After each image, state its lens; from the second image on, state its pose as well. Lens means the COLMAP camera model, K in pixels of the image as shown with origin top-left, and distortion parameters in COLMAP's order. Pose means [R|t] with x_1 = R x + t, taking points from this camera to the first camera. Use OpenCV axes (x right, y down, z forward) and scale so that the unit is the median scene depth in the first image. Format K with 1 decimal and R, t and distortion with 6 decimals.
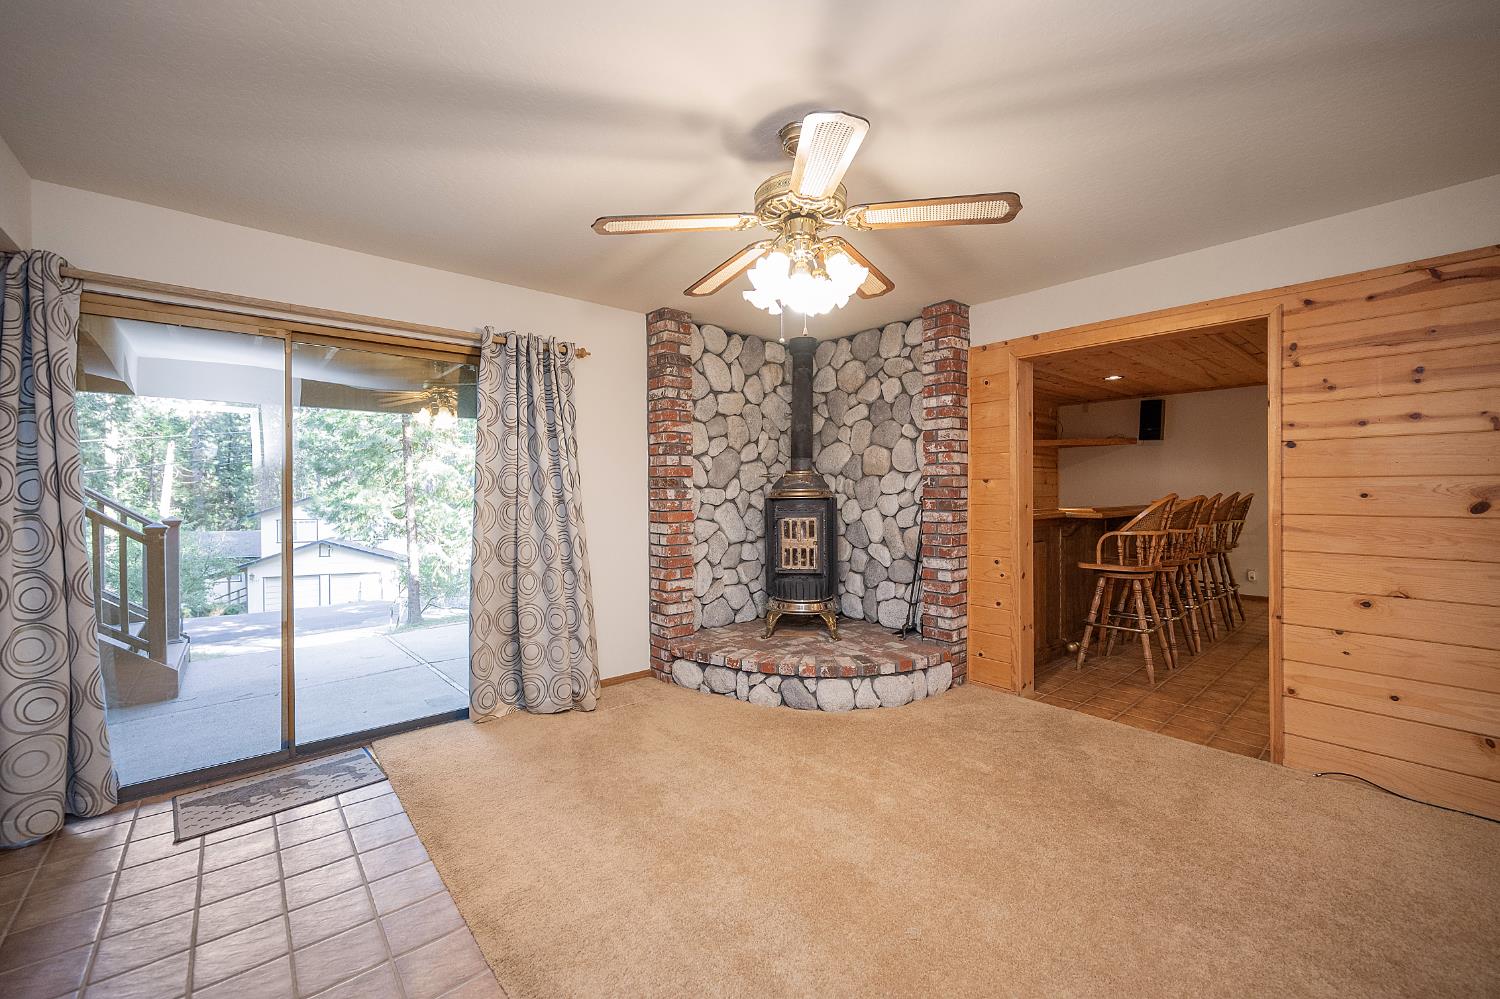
lens RADIAL K [[598.3, 0, 748.8], [0, 598.3, 494.2], [0, 0, 1]] dist [0.001930, 0.000330]
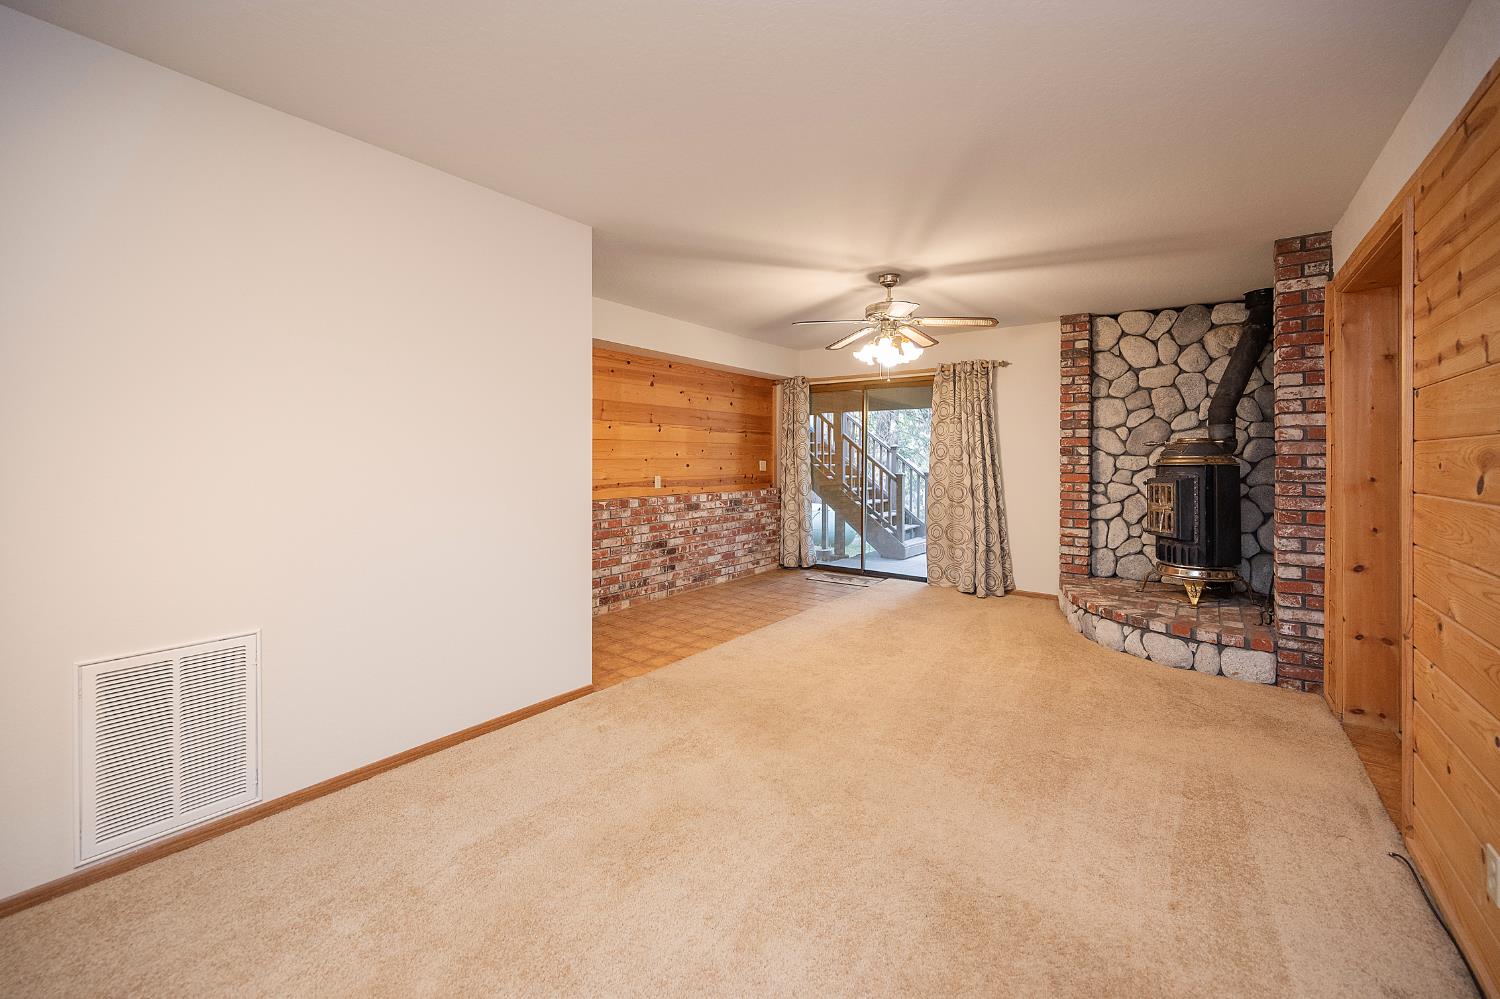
lens RADIAL K [[598.3, 0, 737.7], [0, 598.3, 457.1], [0, 0, 1]] dist [0.001930, 0.000330]
pose [[0.206470, 0.004906, -0.978441, 0.907392], [-0.015020, 0.999885, 0.001844, 0.002046], [0.978338, 0.014316, 0.206520, 0.046247]]
